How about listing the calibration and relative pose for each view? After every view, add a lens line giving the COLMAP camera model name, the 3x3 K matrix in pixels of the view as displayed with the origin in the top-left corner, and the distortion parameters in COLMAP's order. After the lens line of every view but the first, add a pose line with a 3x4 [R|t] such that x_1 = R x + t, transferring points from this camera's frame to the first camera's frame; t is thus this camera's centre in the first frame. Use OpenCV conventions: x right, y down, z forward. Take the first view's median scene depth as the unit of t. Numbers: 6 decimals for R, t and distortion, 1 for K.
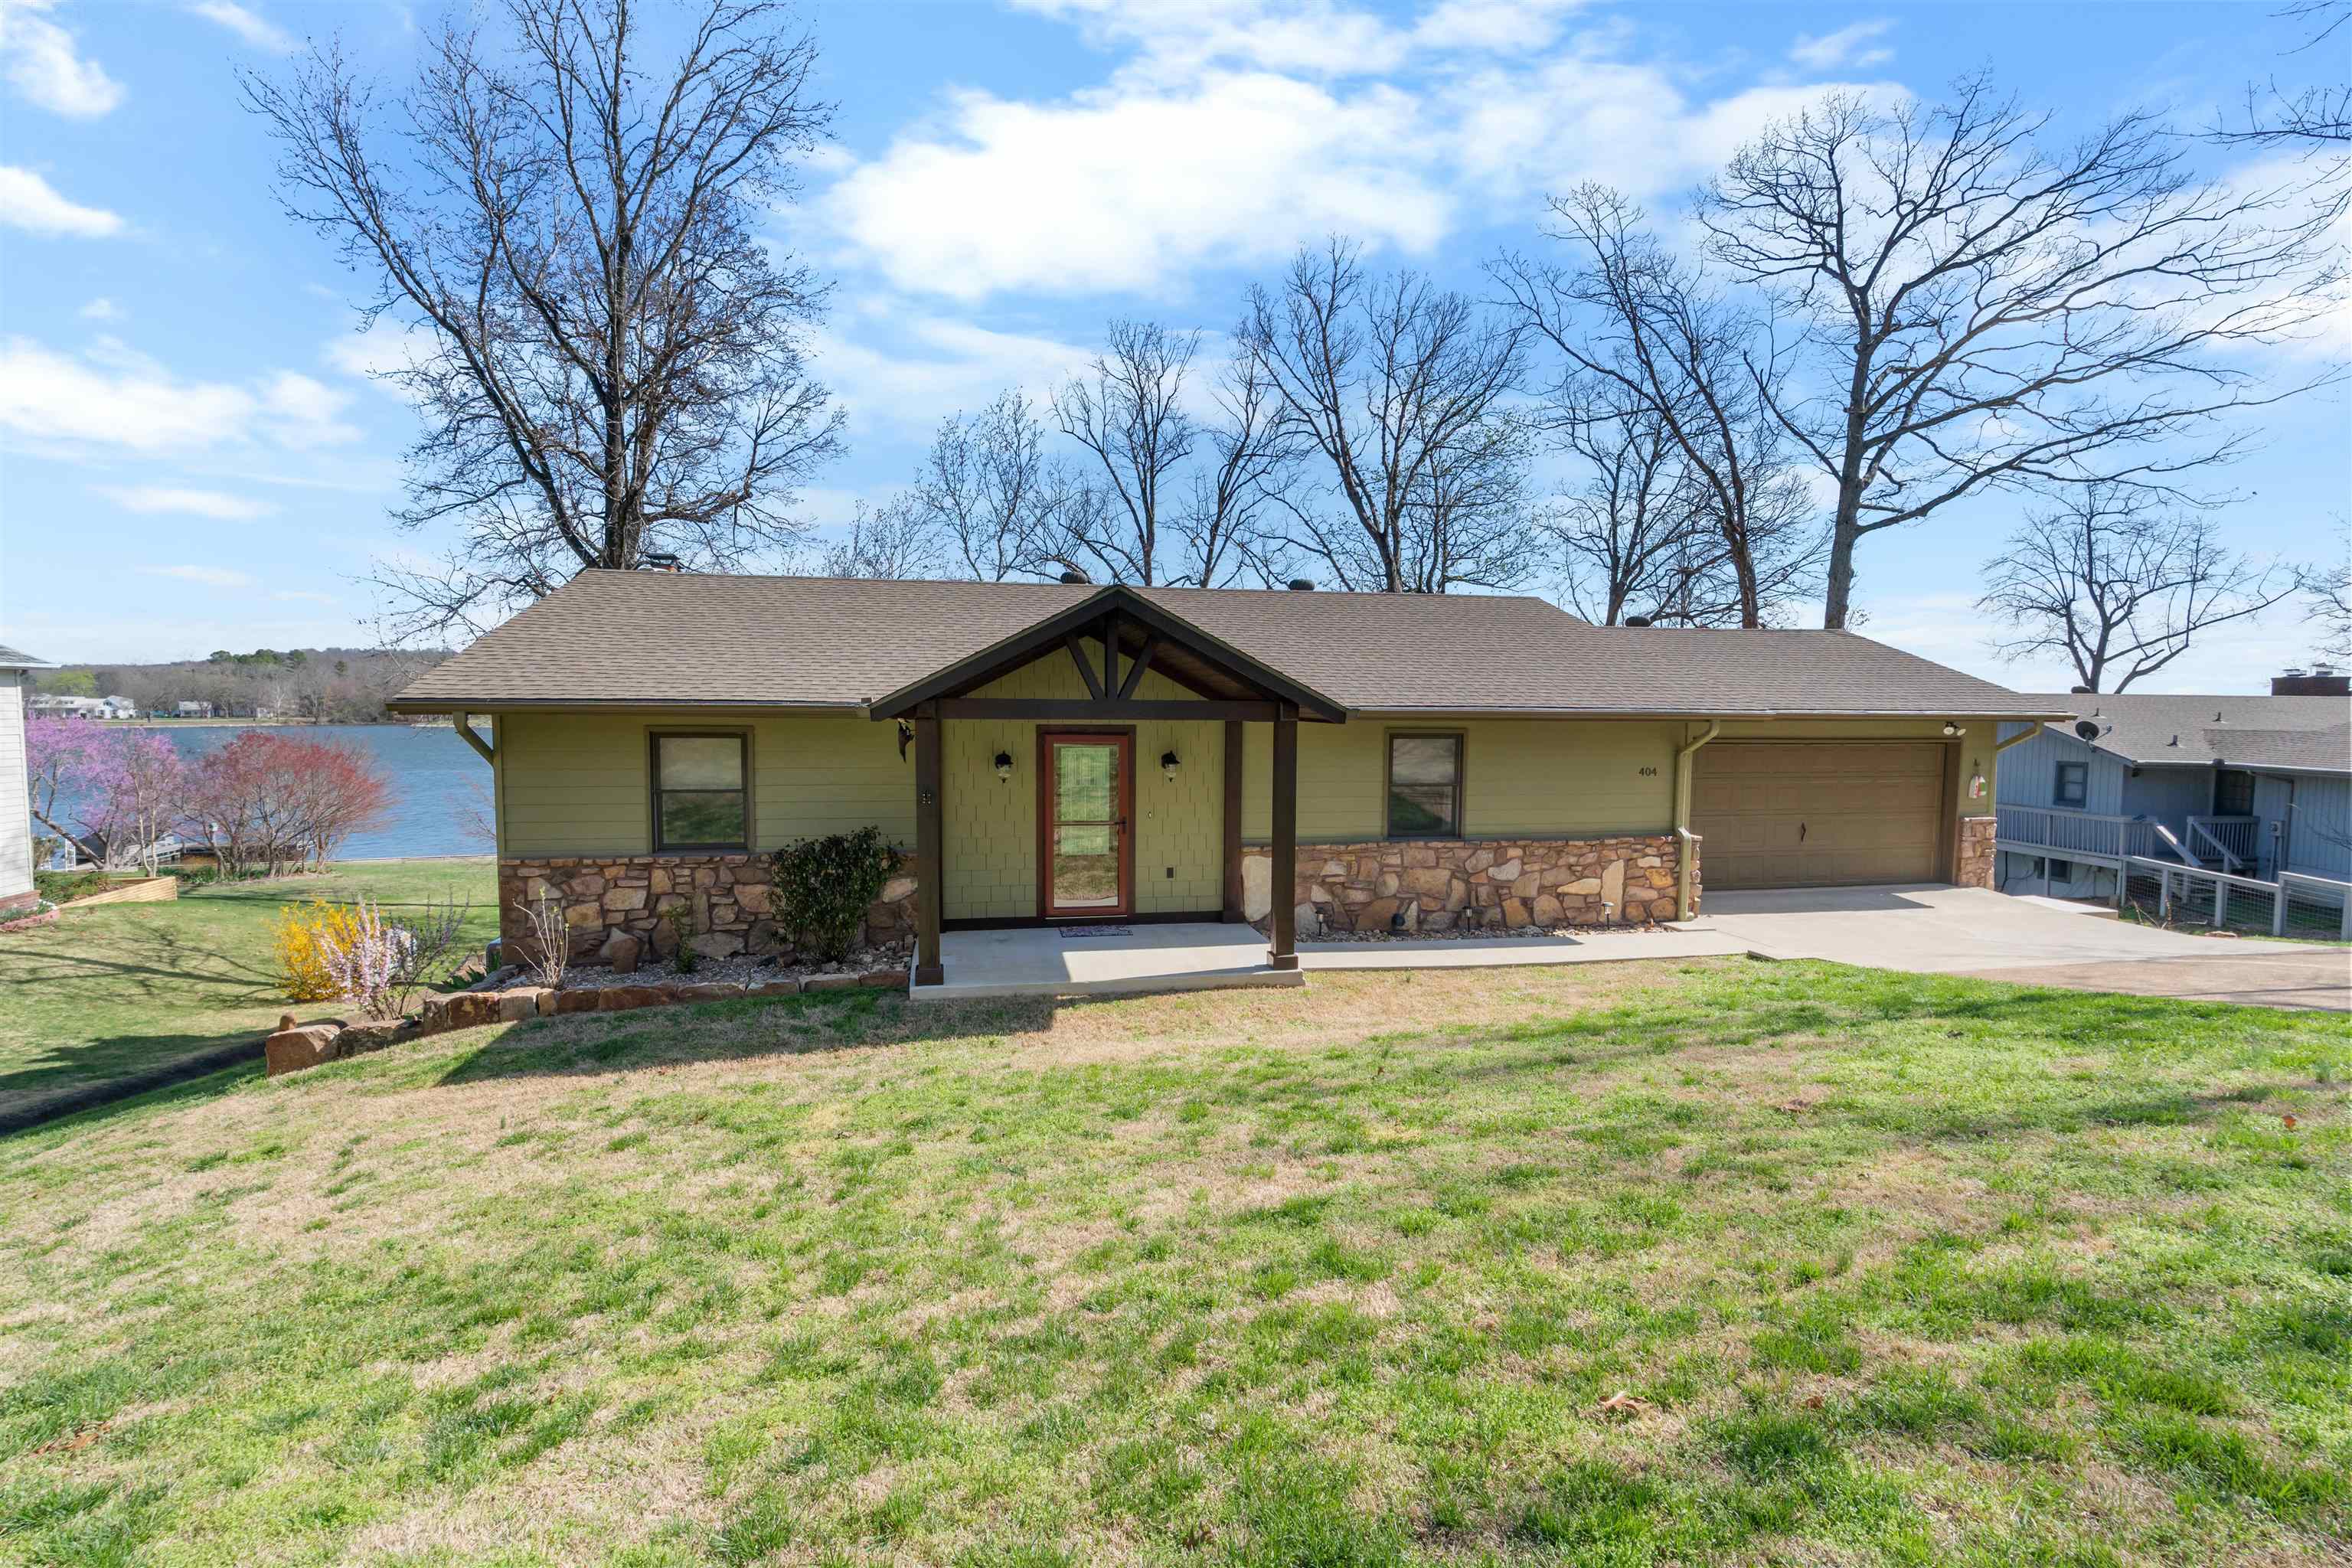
lens RADIAL K [[1094.3, 0, 1177.3], [0, 1094.3, 782.3], [0, 0, 1]] dist [-0.005503, 0.000272]
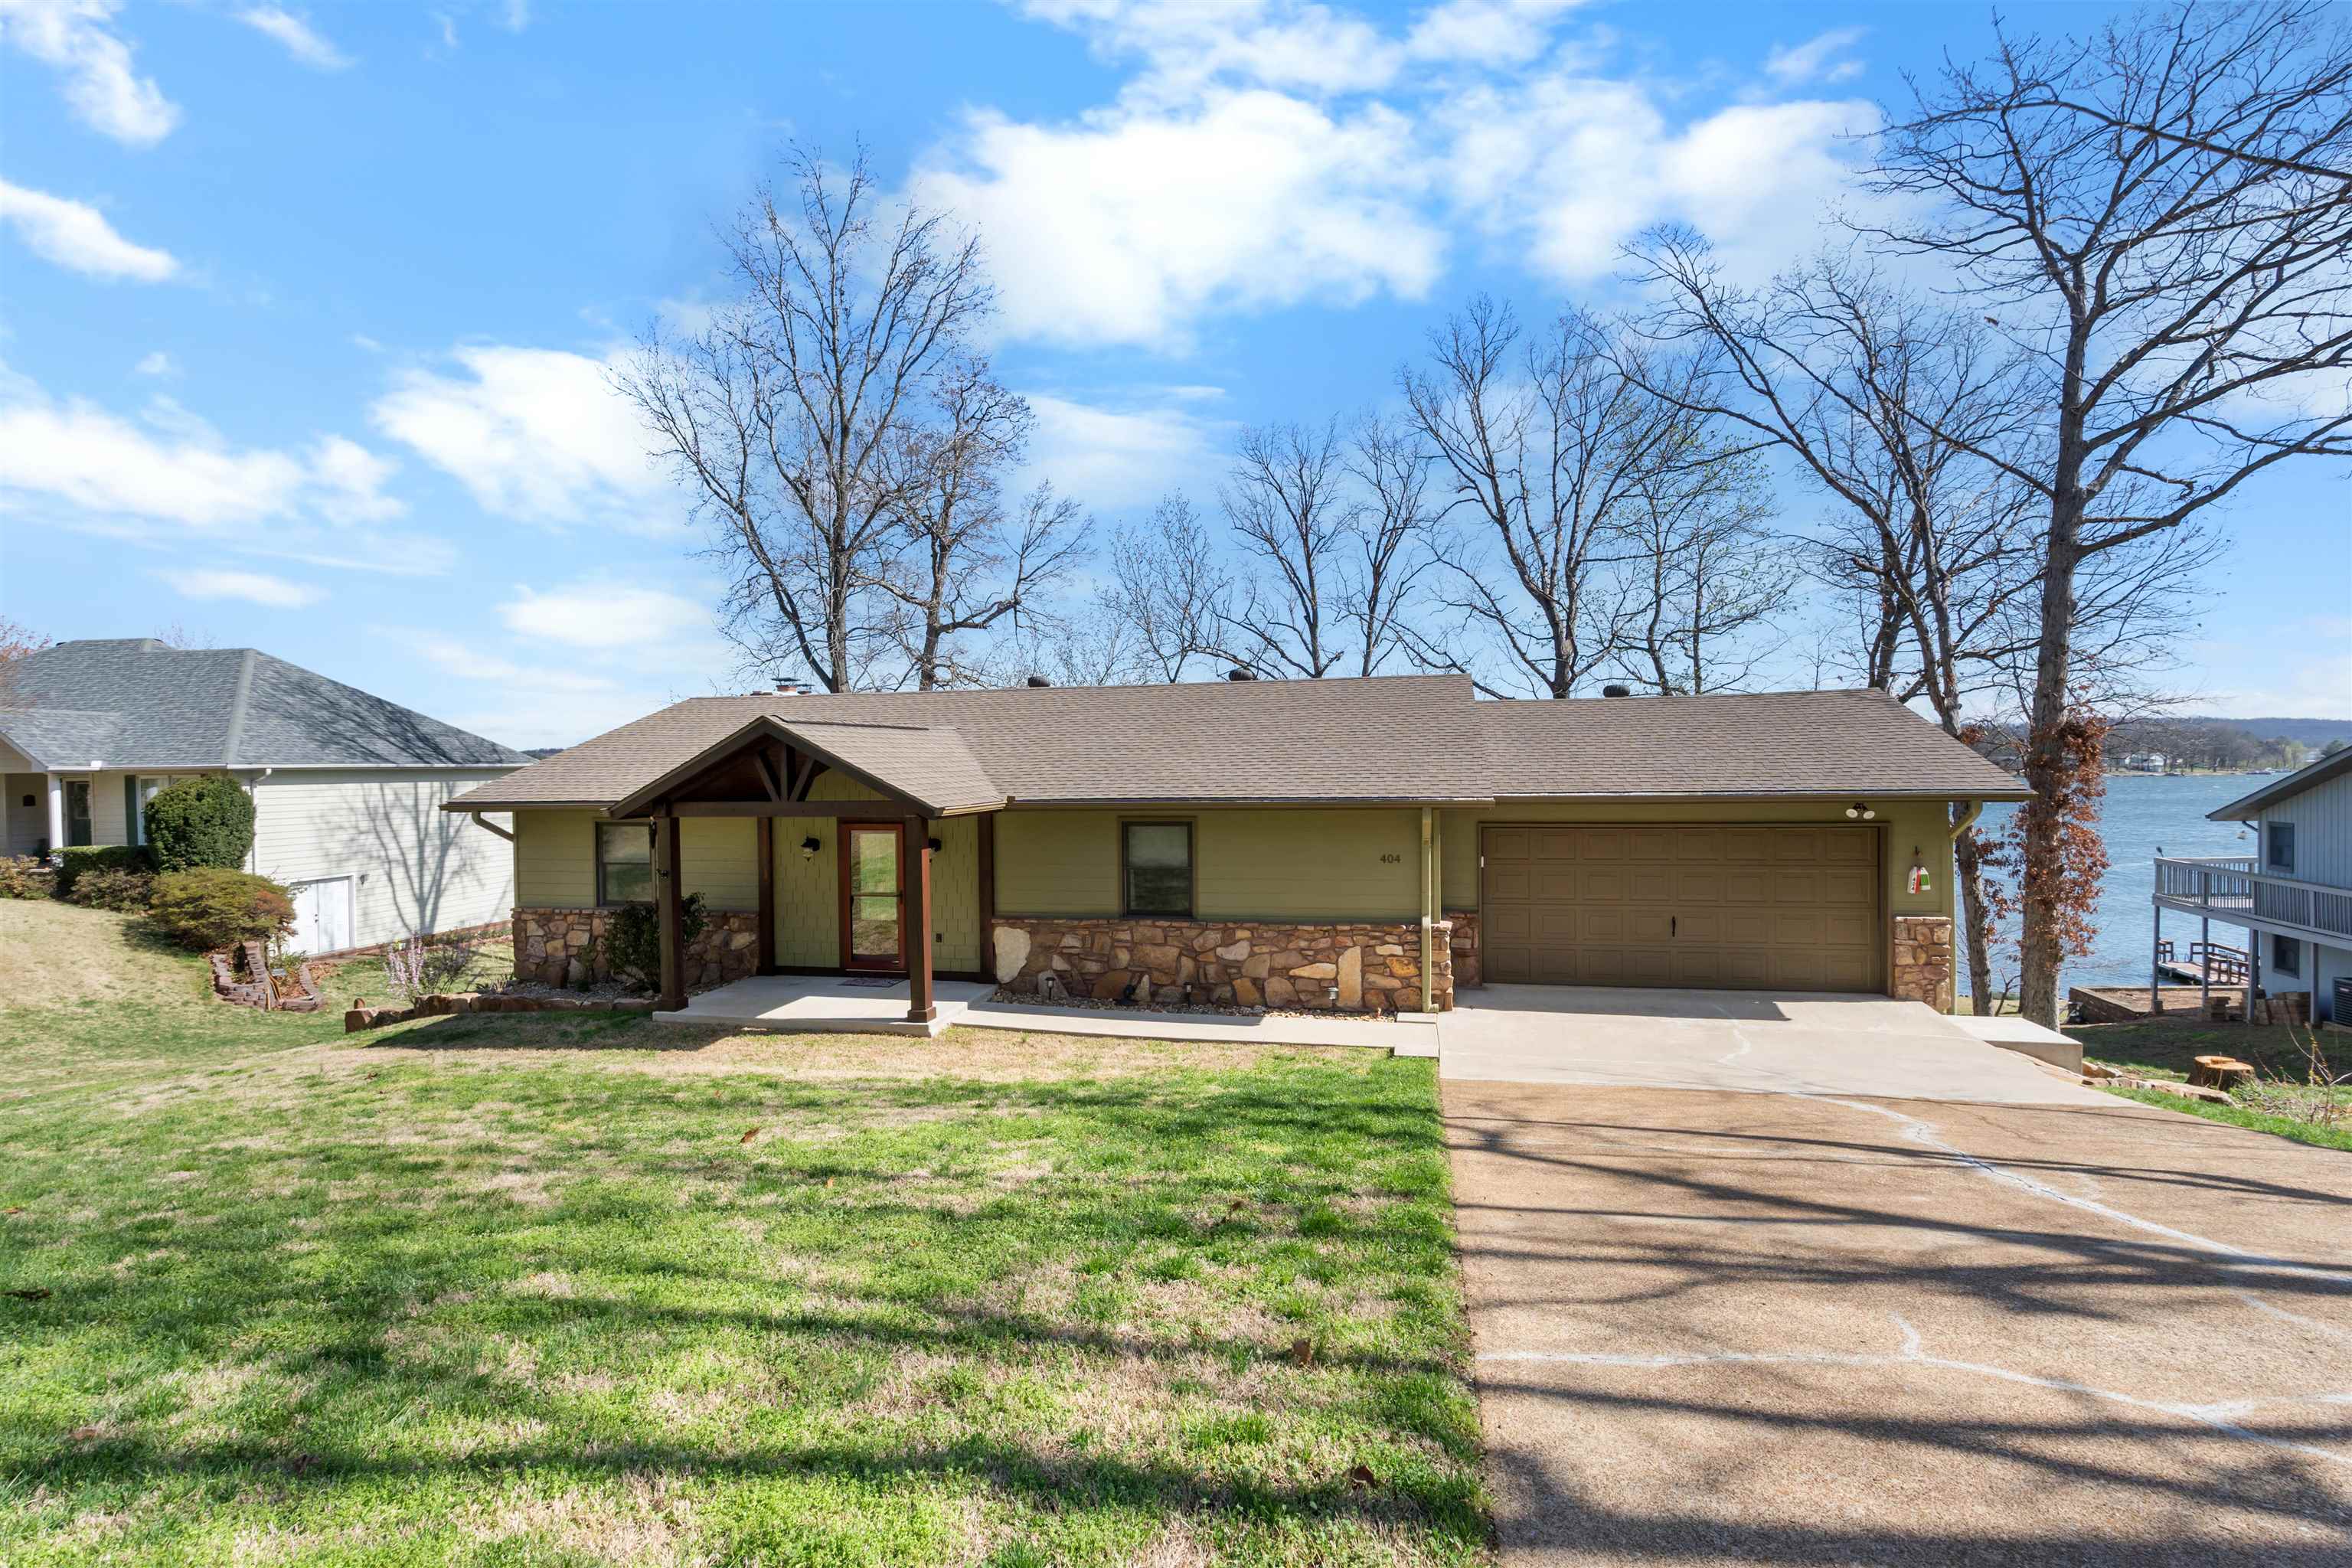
lens RADIAL K [[1094.3, 0, 1197.7], [0, 1094.3, 796.4], [0, 0, 1]] dist [-0.005503, 0.000272]
pose [[0.908774, -0.007472, -0.417221, 0.709538], [-0.009237, 0.999234, -0.038016, -0.027897], [0.417186, 0.038402, 0.908010, 0.019526]]
